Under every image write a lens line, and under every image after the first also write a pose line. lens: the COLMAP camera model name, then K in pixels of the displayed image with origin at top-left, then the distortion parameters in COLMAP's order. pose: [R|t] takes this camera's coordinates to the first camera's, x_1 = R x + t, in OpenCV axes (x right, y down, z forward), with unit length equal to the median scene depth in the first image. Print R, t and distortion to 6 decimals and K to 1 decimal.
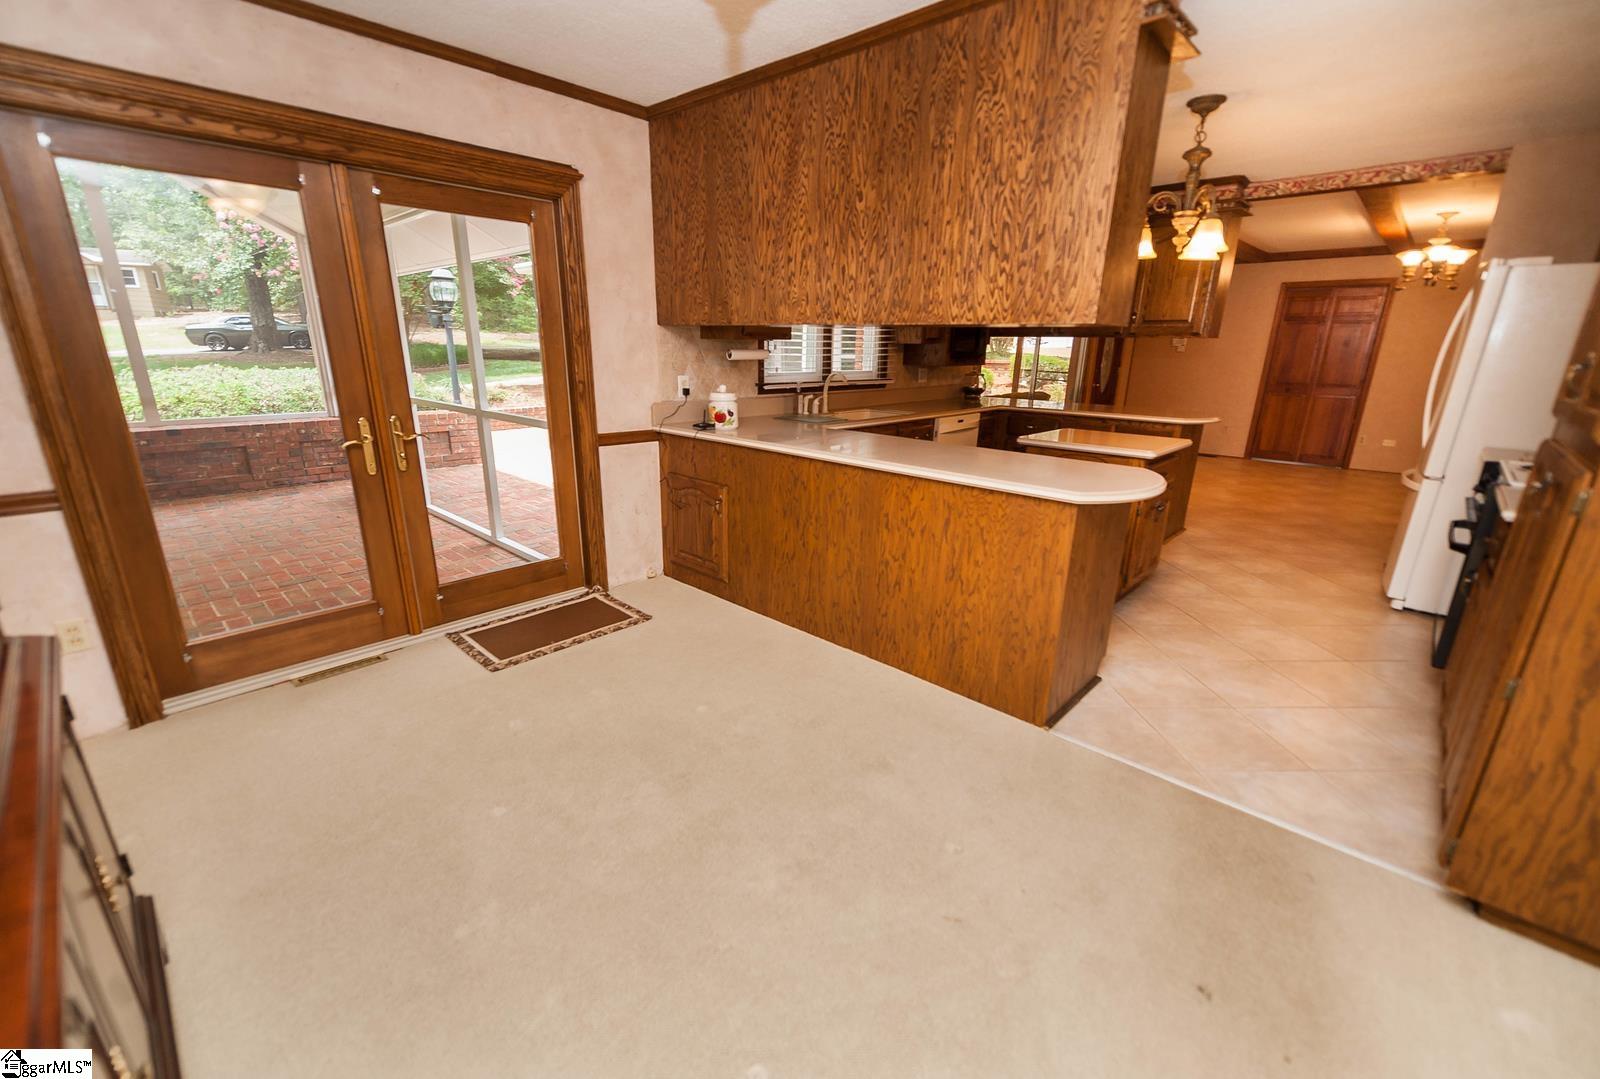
lens RADIAL K [[656.0, 0, 787.4], [0, 656.0, 543.1], [0, 0, 1]] dist [0.001821, 0.000040]
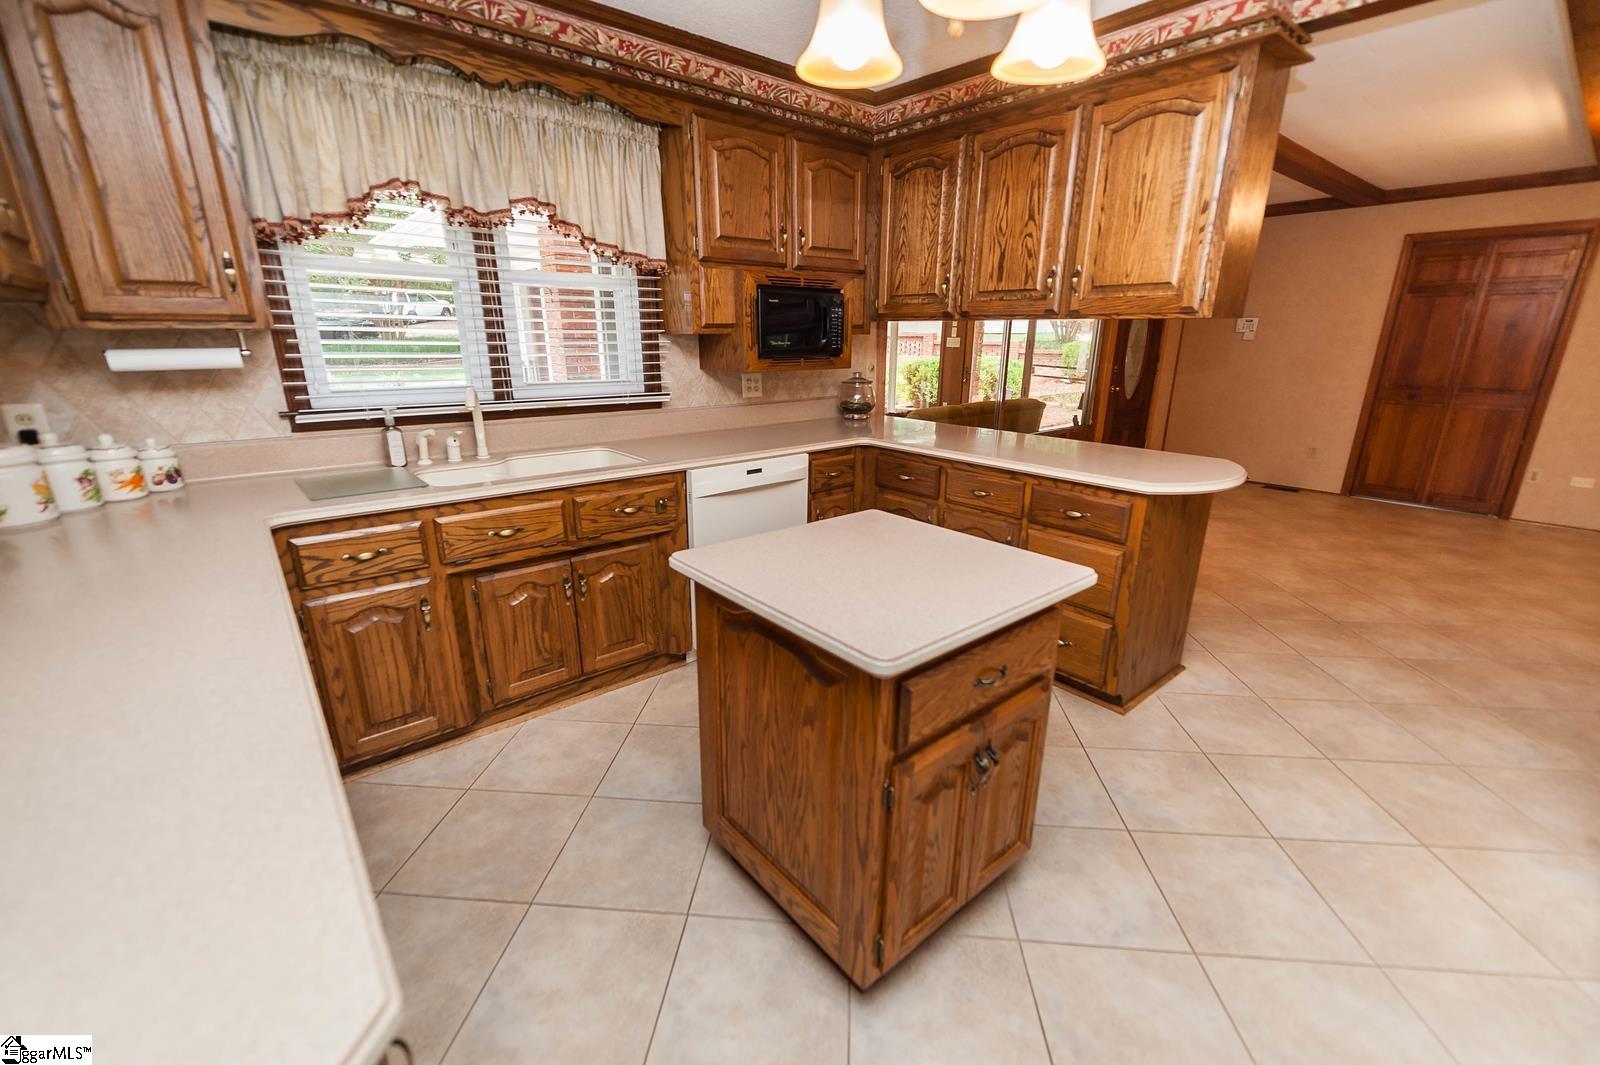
lens RADIAL K [[662.2, 0, 813.2], [0, 662.2, 533.4], [0, 0, 1]] dist [0.008909, -0.000457]
pose [[0.995465, 0.021184, -0.092737, 0.233769], [-0.021167, 0.999775, 0.001174, -0.086269], [0.092741, 0.000794, 0.995690, 0.283163]]
